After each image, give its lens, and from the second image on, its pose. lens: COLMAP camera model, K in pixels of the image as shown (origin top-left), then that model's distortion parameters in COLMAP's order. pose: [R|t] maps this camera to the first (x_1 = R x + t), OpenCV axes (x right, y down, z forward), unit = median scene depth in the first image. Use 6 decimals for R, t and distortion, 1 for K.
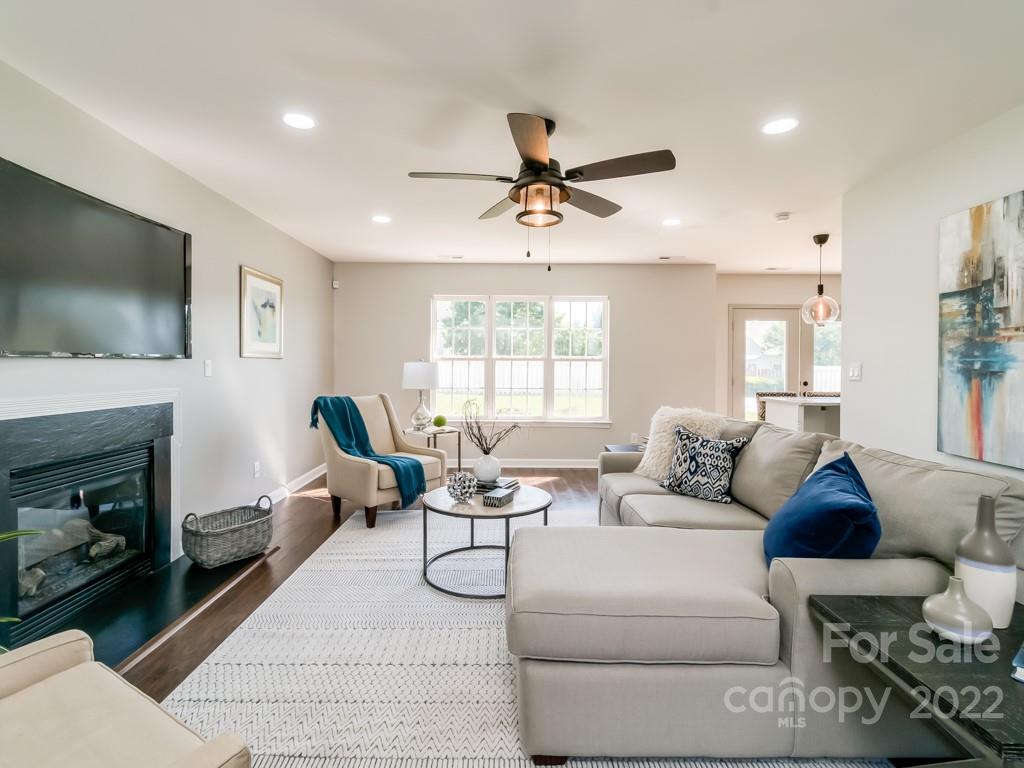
lens RADIAL K [[495.7, 0, 498.9], [0, 495.7, 371.4], [0, 0, 1]] dist [-0.002570, 0.000079]
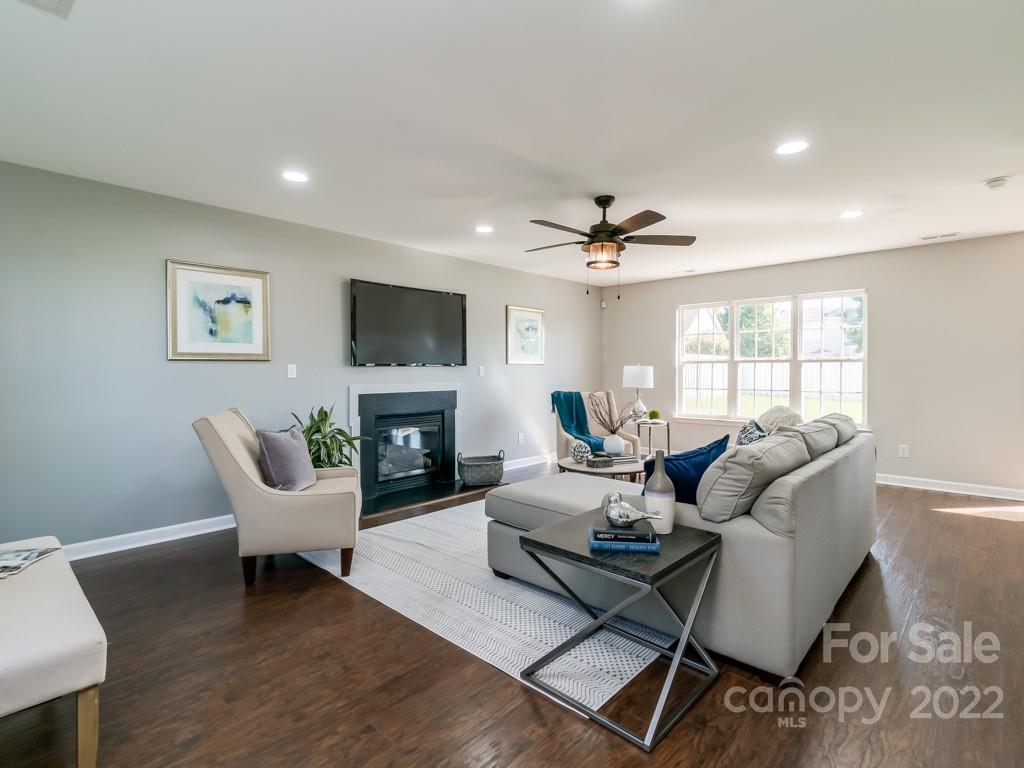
lens RADIAL K [[506.6, 0, 510.9], [0, 506.6, 360.7], [0, 0, 1]] dist [-0.001881, -0.000048]
pose [[0.731633, -0.018825, -0.681438, 0.577023], [-0.000272, 0.999610, -0.027907, 0.005860], [0.681698, 0.020603, 0.731343, -0.159675]]
